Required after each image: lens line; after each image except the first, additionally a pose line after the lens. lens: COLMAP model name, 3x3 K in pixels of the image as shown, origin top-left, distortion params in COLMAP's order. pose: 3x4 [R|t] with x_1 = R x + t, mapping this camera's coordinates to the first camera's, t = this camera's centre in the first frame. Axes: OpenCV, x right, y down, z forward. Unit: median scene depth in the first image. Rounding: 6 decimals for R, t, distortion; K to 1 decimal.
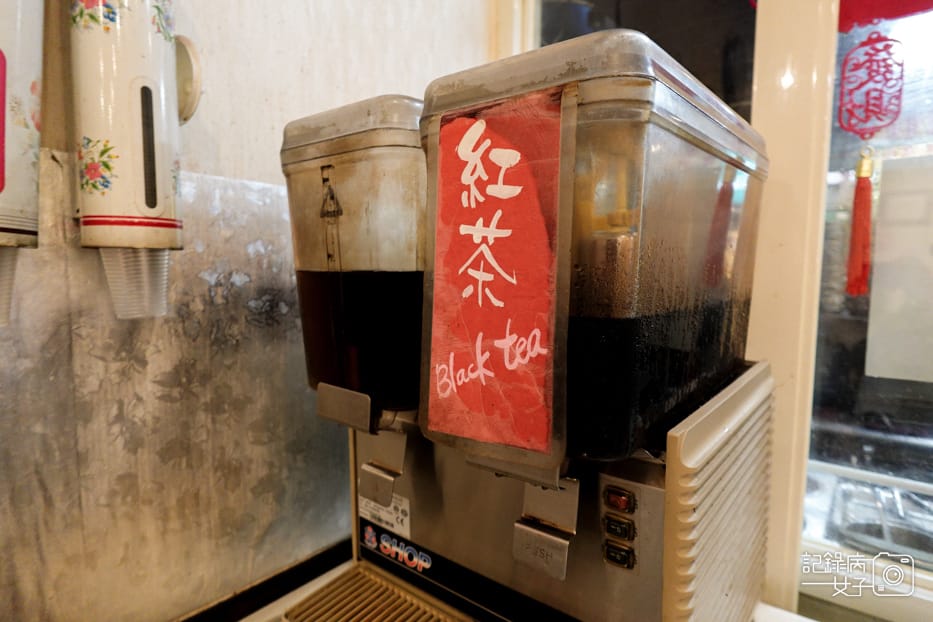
lens RADIAL K [[520.3, 0, 466.5], [0, 520.3, 311.0], [0, 0, 1]] dist [-0.002810, -0.000933]
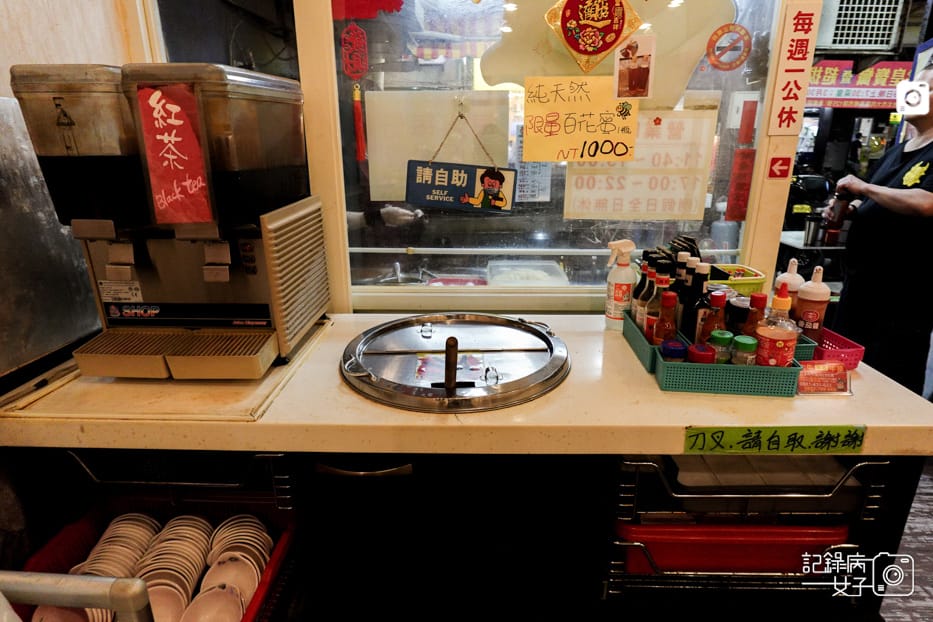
lens RADIAL K [[520.3, 0, 466.5], [0, 520.3, 311.0], [0, 0, 1]] dist [-0.002810, -0.000933]
pose [[0.803736, -0.193555, 0.562623, -0.373440], [0.058824, 0.966824, 0.248576, 0.111013], [-0.592070, -0.166694, 0.788458, -1.909176]]
